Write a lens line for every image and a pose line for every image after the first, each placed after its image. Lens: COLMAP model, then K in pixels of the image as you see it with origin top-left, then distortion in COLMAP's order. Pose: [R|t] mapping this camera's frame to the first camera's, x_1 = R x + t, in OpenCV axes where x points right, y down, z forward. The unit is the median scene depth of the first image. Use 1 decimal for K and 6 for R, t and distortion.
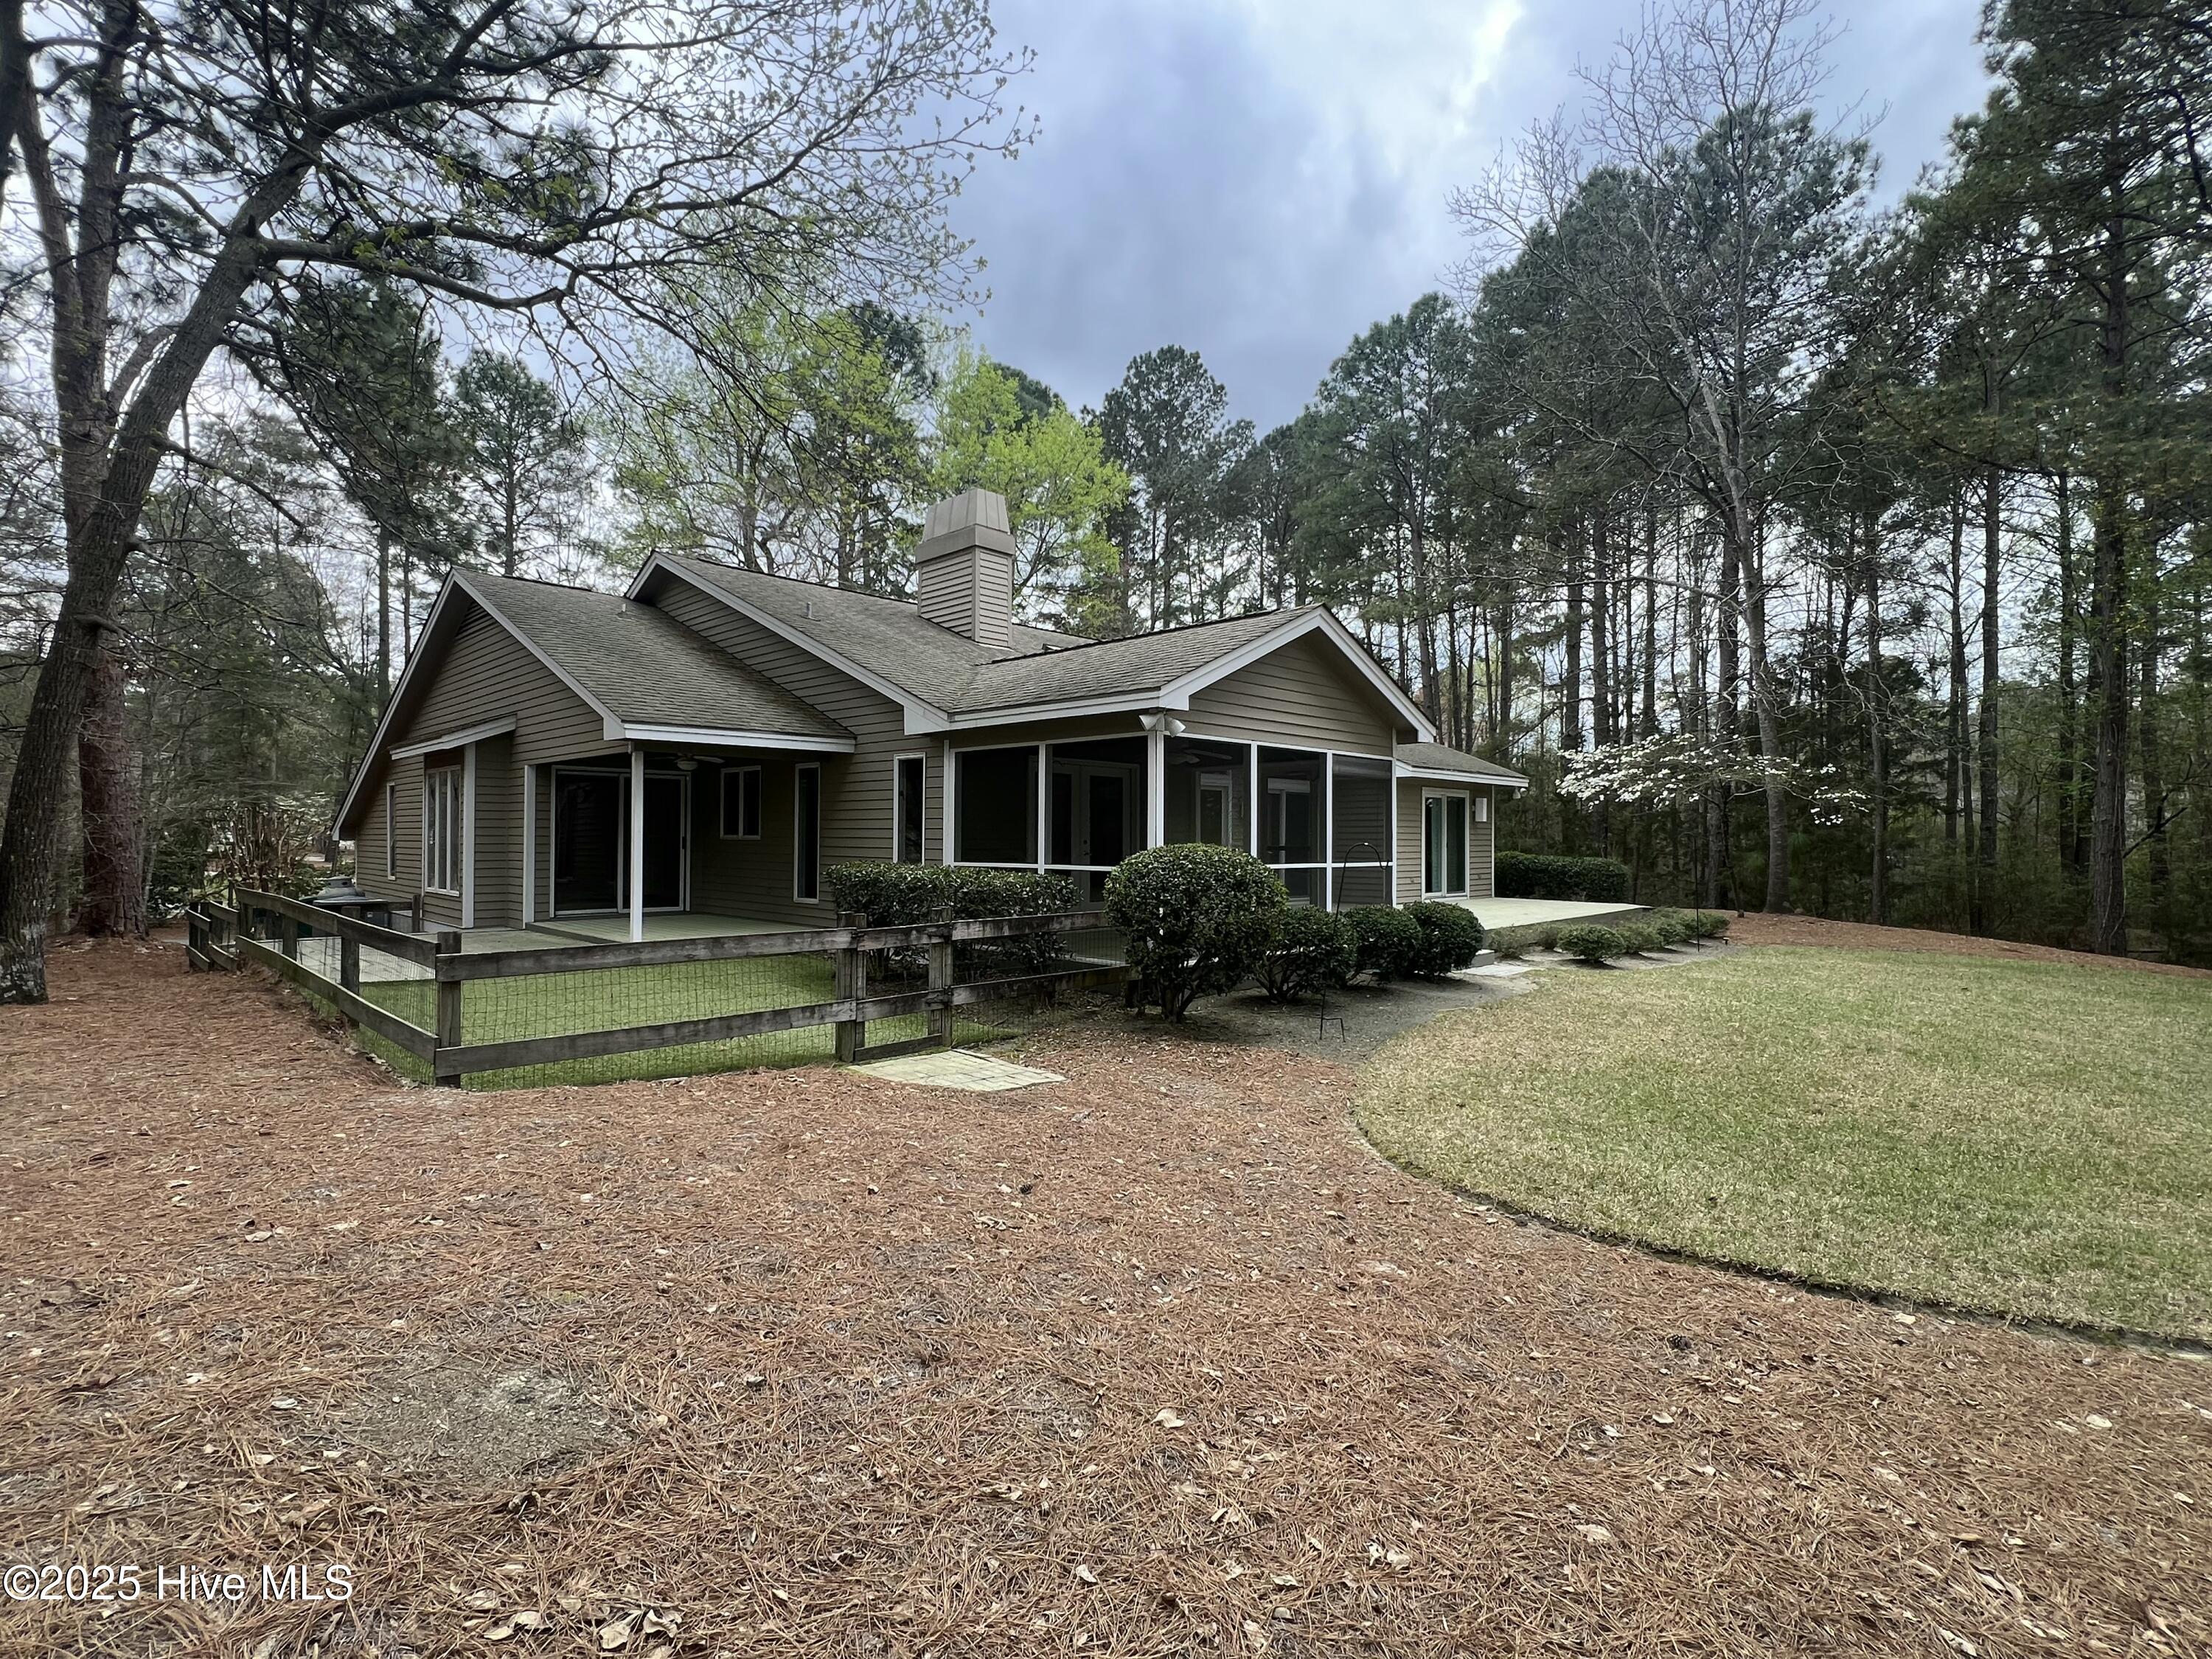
lens RADIAL K [[1086.8, 0, 1123.8], [0, 1086.8, 835.0], [0, 0, 1]] dist [-0.002285, -0.001376]
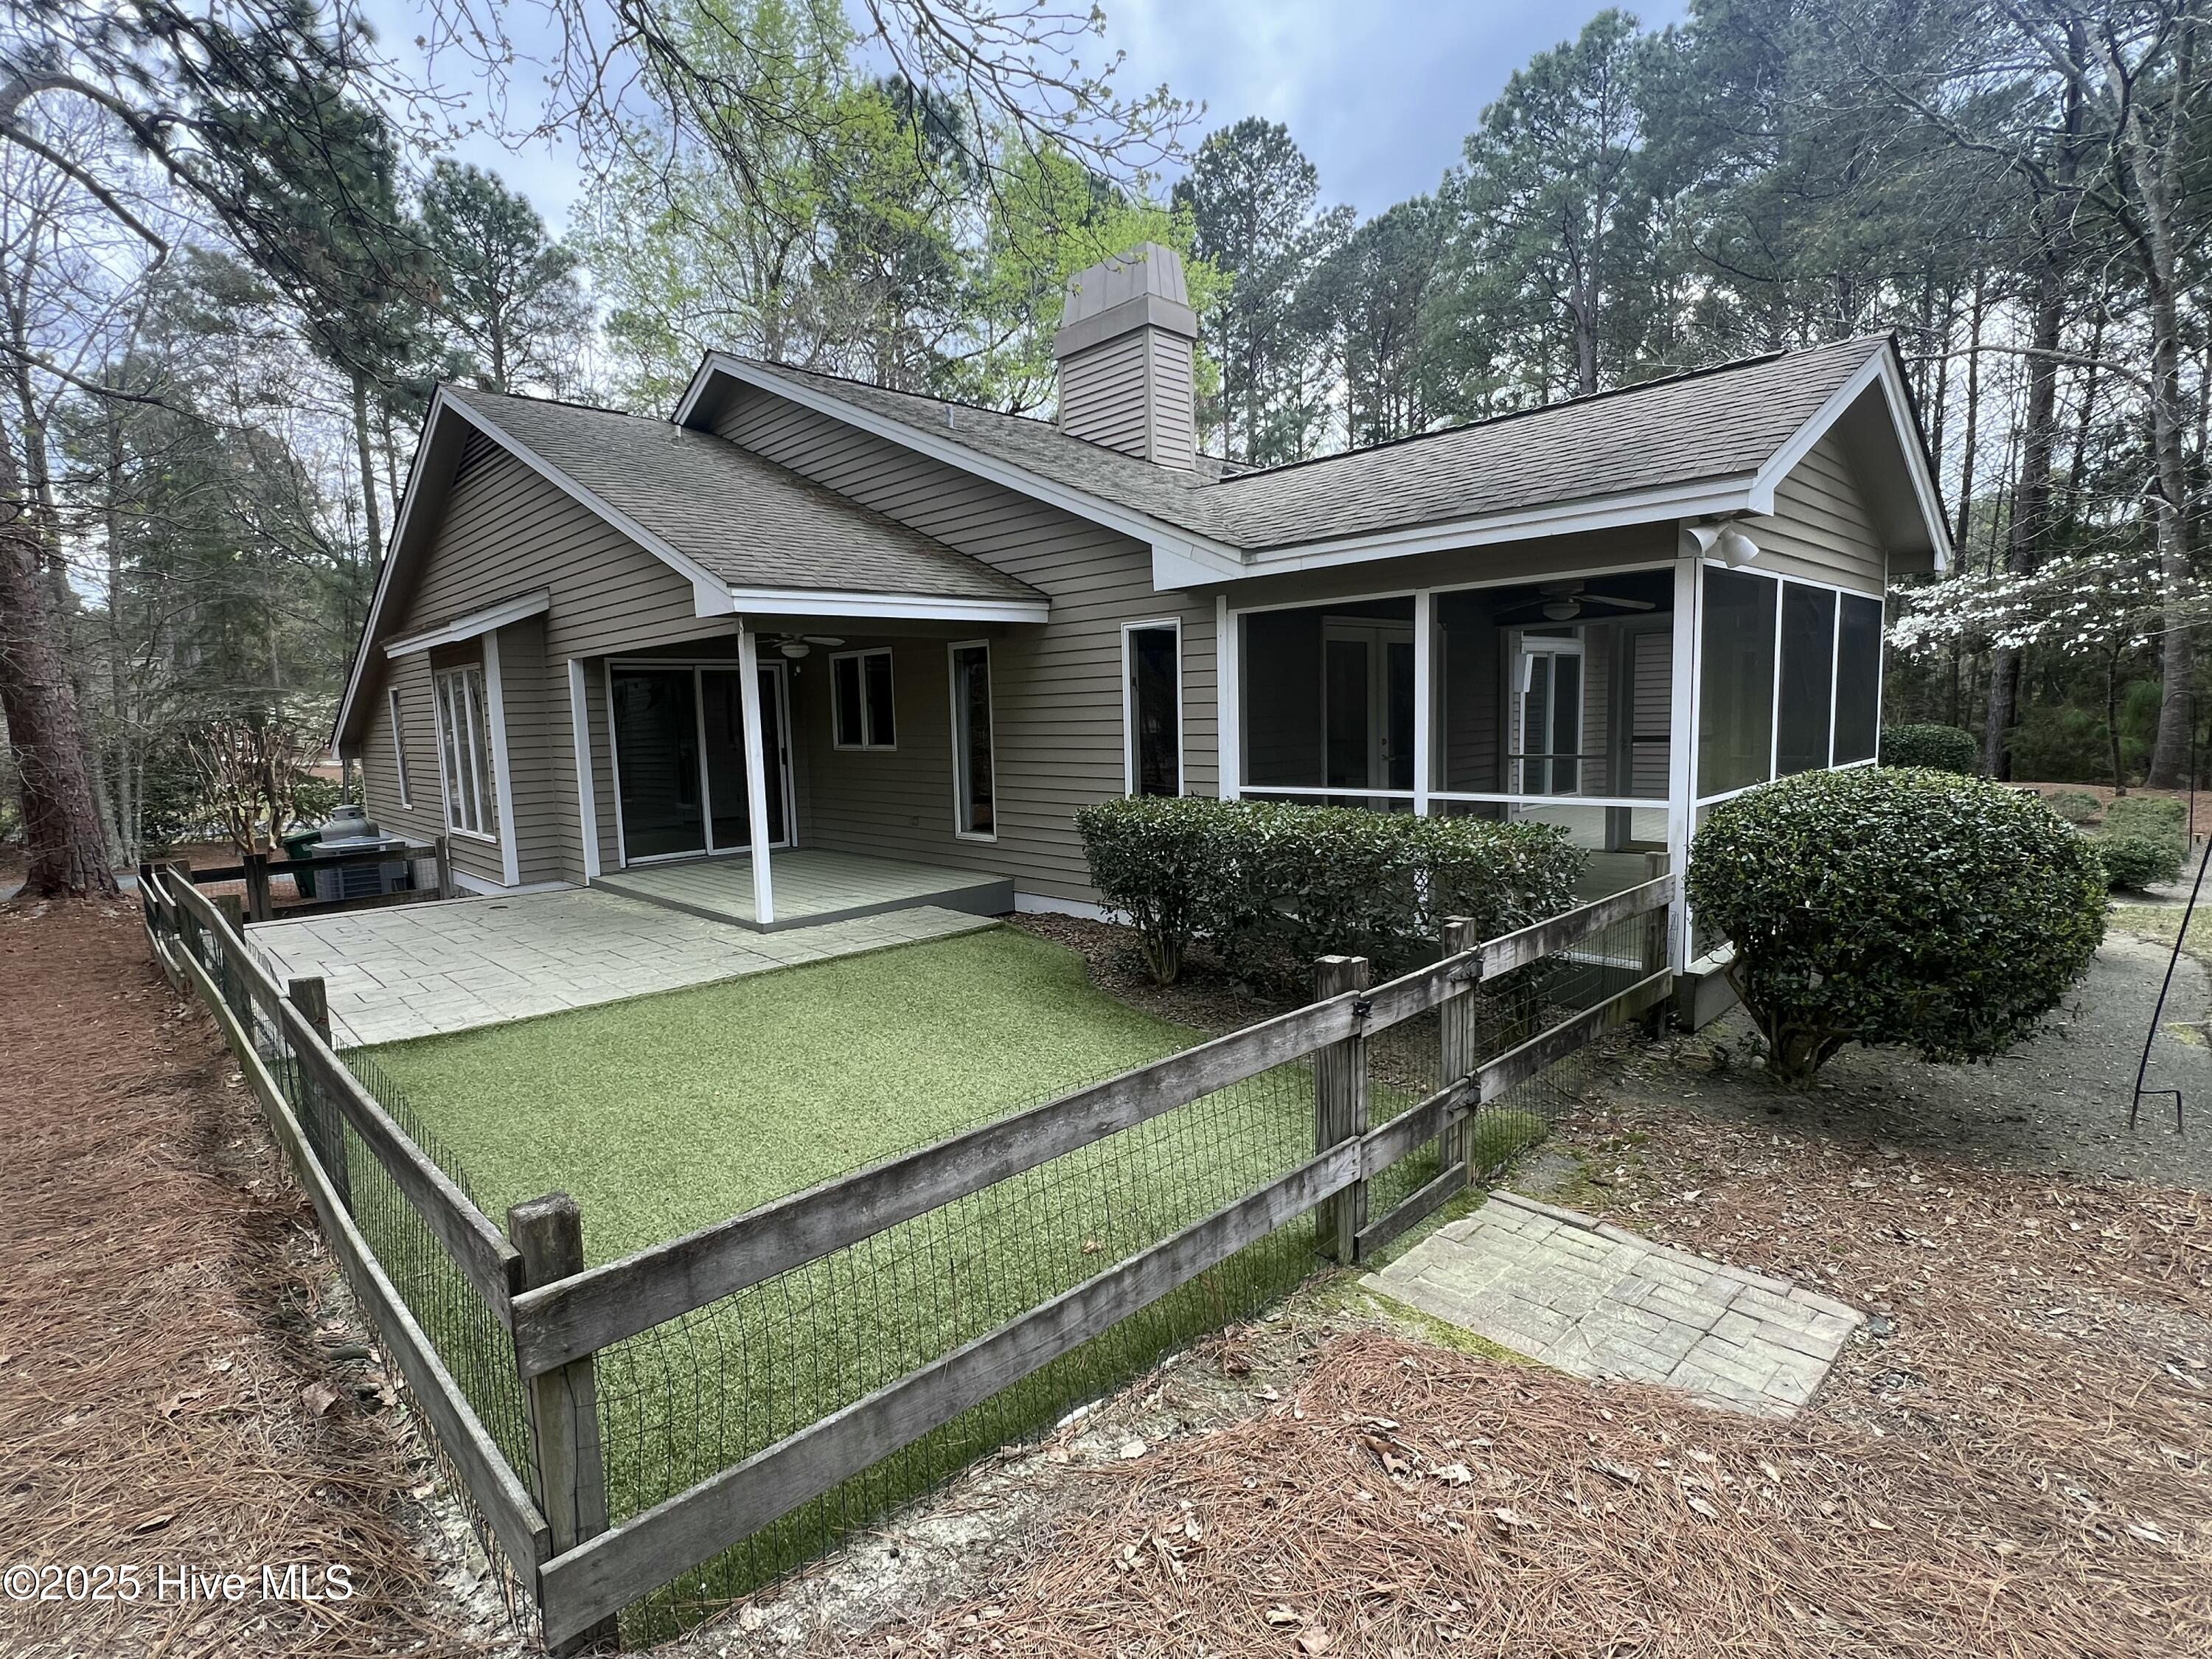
lens RADIAL K [[1086.8, 0, 1095.1], [0, 1086.8, 832.5], [0, 0, 1]] dist [-0.002285, -0.001376]
pose [[0.998765, -0.033193, -0.036963, -0.087056], [0.037341, 0.992326, 0.117877, -0.010788], [0.032767, -0.119112, 0.992340, 0.137775]]
